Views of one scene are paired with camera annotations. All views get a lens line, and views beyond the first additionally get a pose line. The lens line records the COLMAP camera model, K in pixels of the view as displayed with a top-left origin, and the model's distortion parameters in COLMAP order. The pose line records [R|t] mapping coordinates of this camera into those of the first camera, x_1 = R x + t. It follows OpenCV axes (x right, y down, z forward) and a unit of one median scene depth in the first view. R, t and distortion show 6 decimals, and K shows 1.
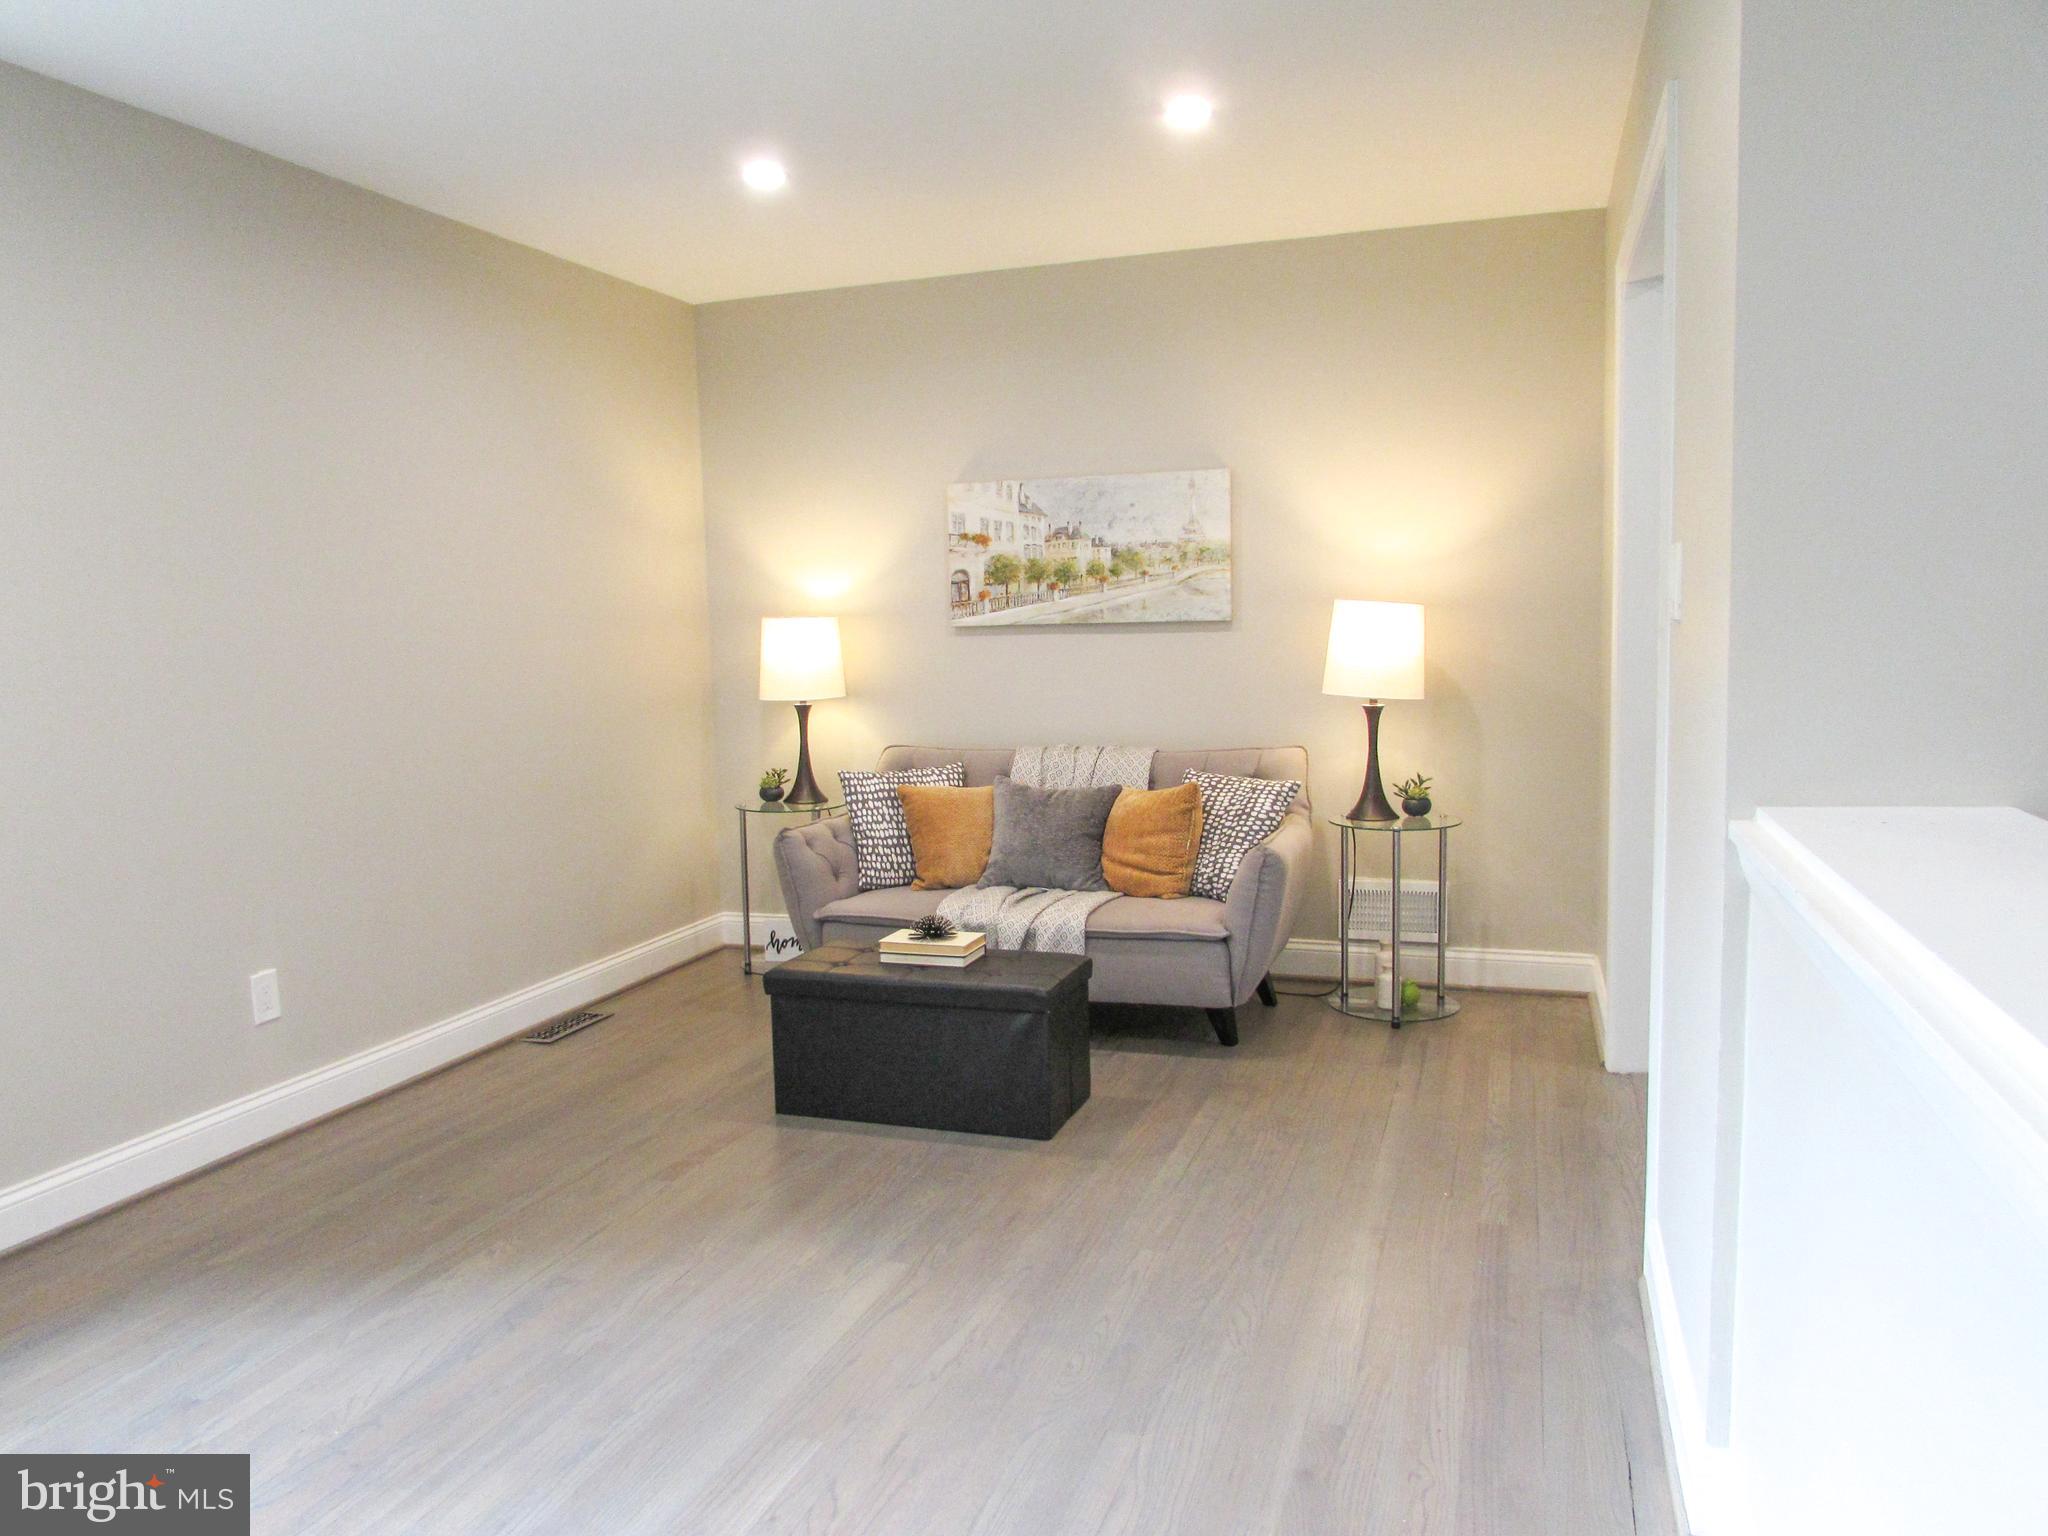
lens RADIAL K [[1441.9, 0, 1024.0], [0, 1441.9, 768.0], [0, 0, 1]] dist [-0.044690, 0.023416]
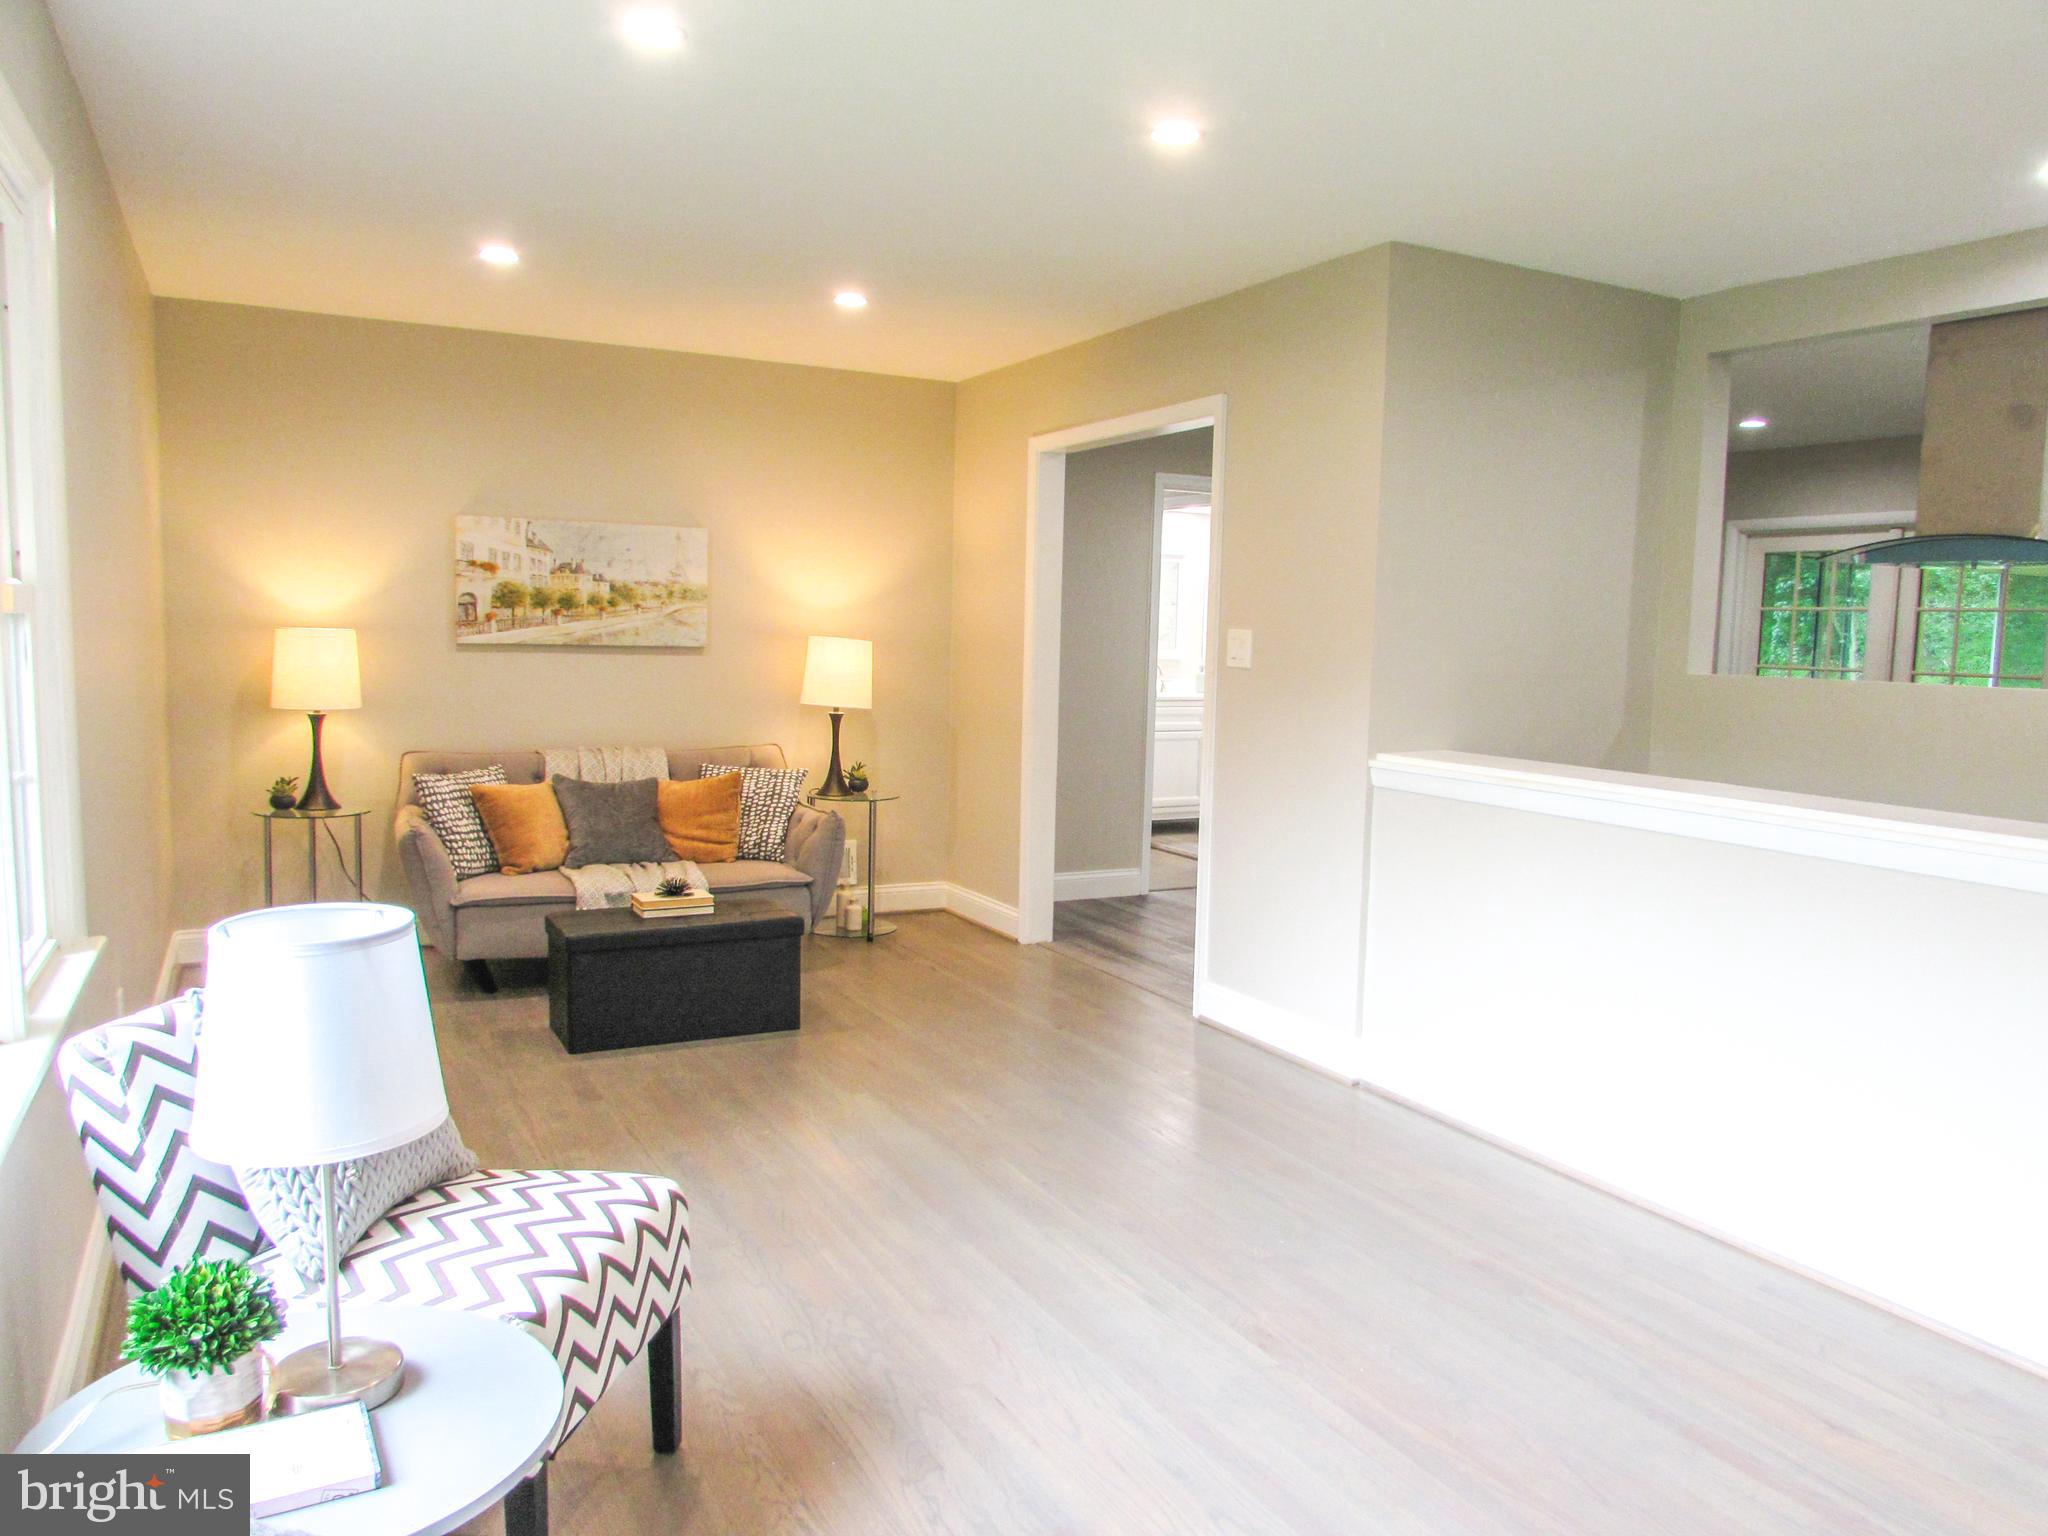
lens RADIAL K [[1441.9, 0, 1024.0], [0, 1441.9, 768.0], [0, 0, 1]] dist [-0.044690, 0.023416]
pose [[0.682515, -0.027853, 0.730340, -0.602701], [0.034032, 0.999401, 0.006310, 0.006108], [-0.730079, 0.020548, 0.683054, -0.073218]]
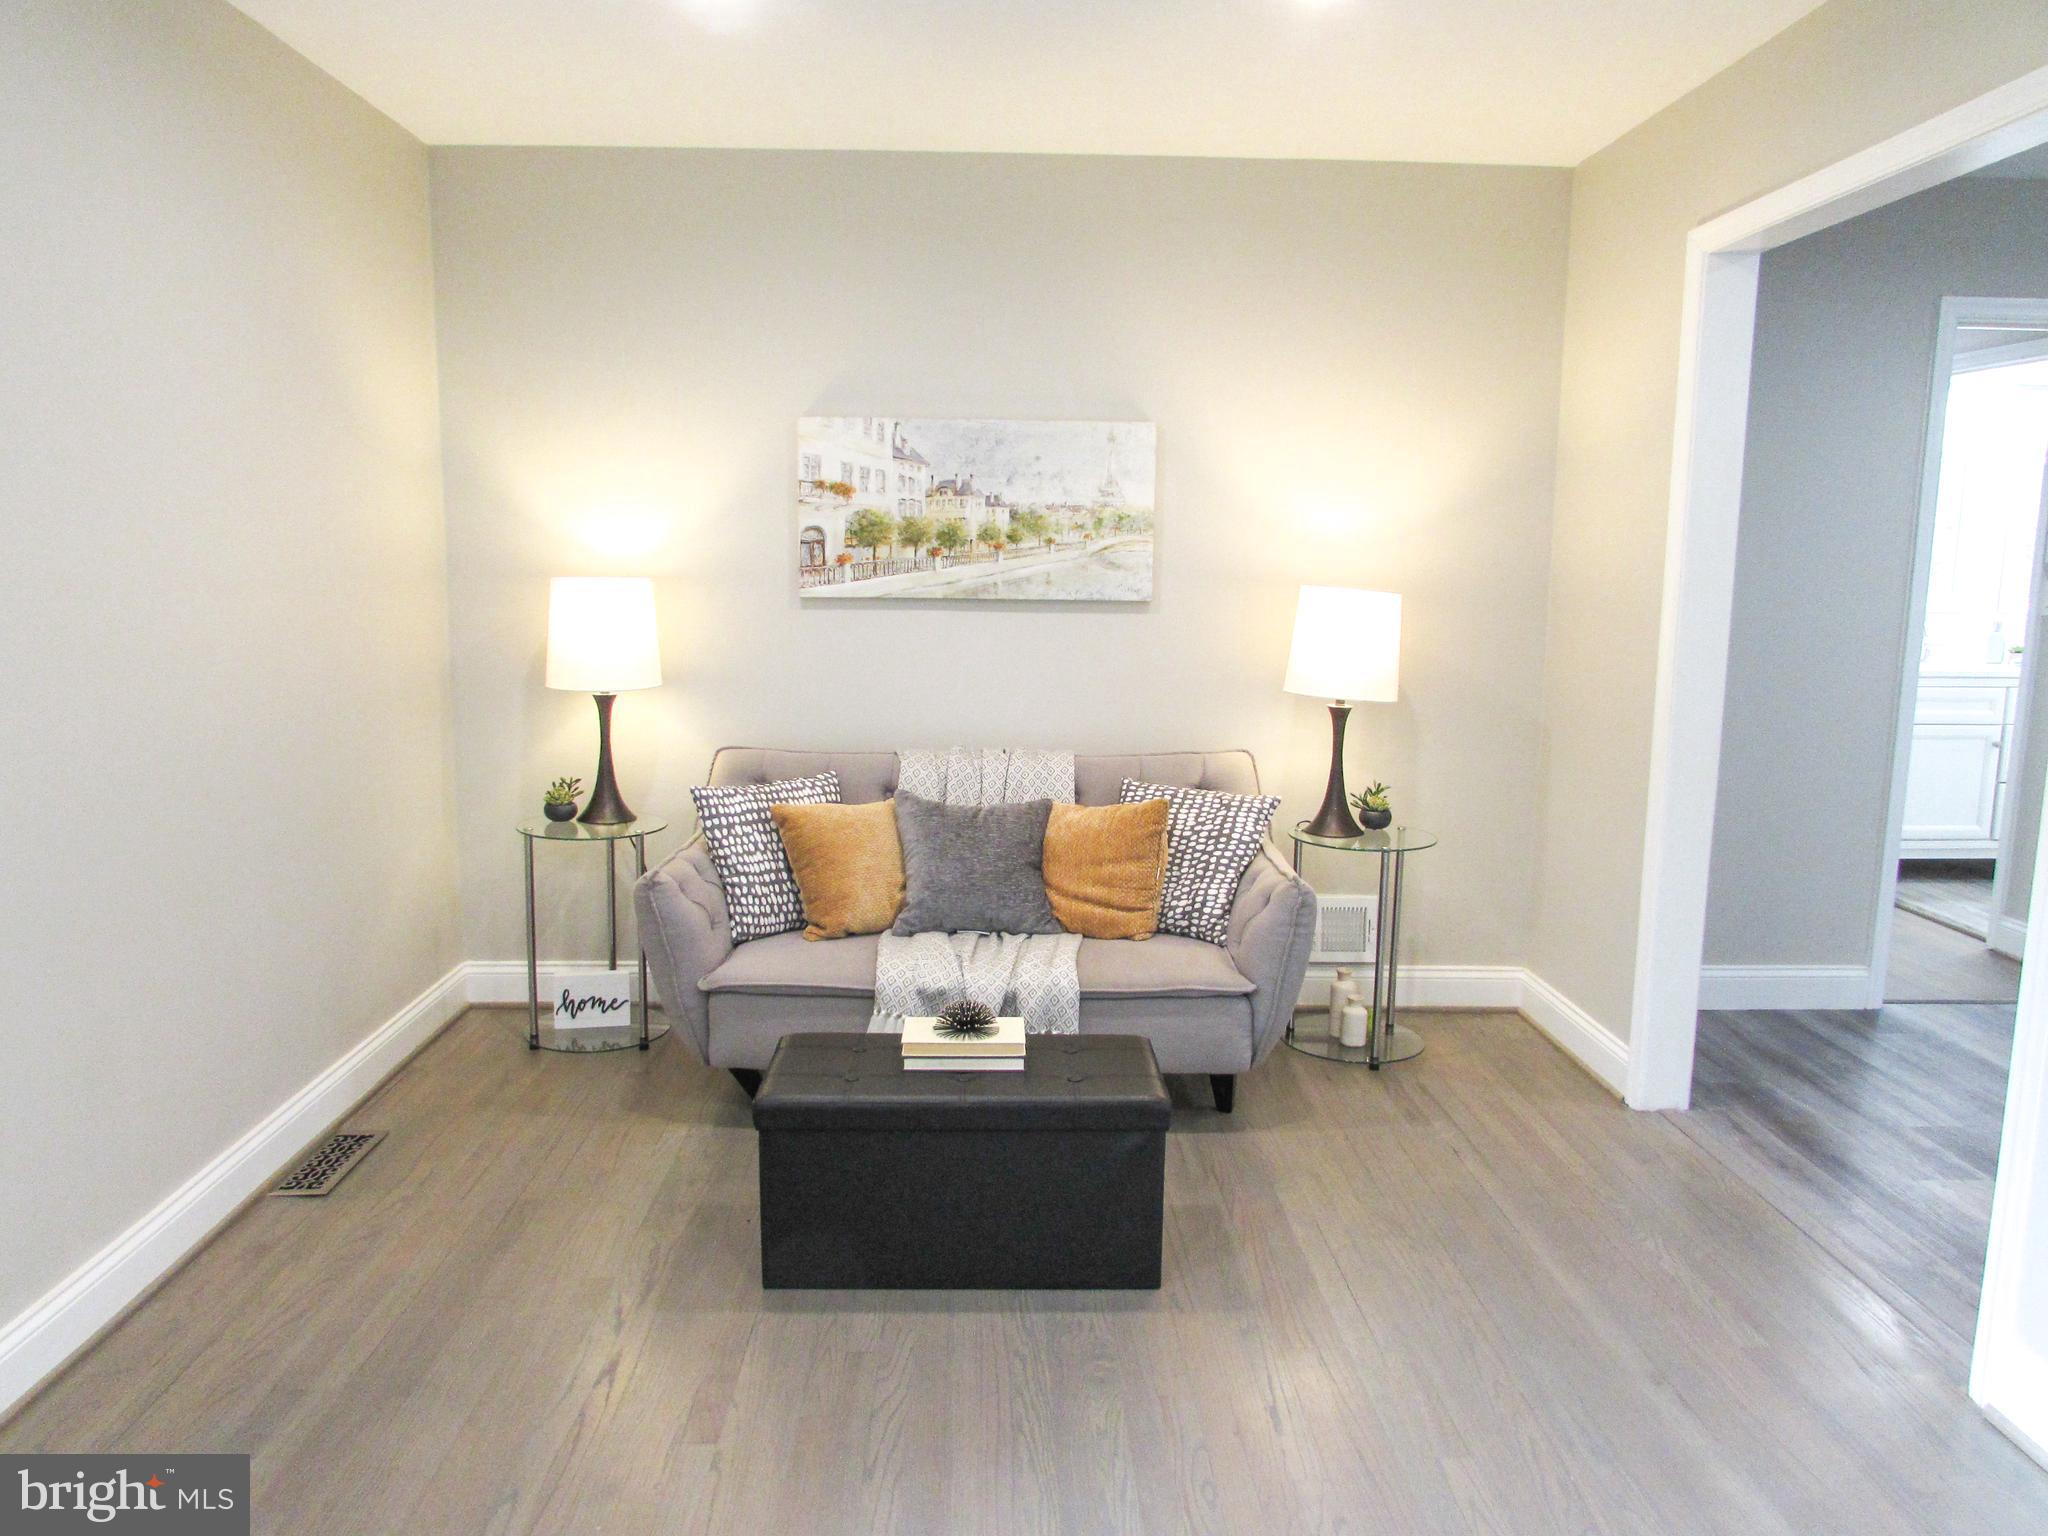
lens RADIAL K [[1441.9, 0, 1024.0], [0, 1441.9, 768.0], [0, 0, 1]] dist [-0.044690, 0.023416]
pose [[0.936409, -0.015627, 0.350563, -0.231091], [0.000613, 0.999079, 0.042898, -0.040630], [-0.350911, -0.039956, 0.935556, 0.223642]]
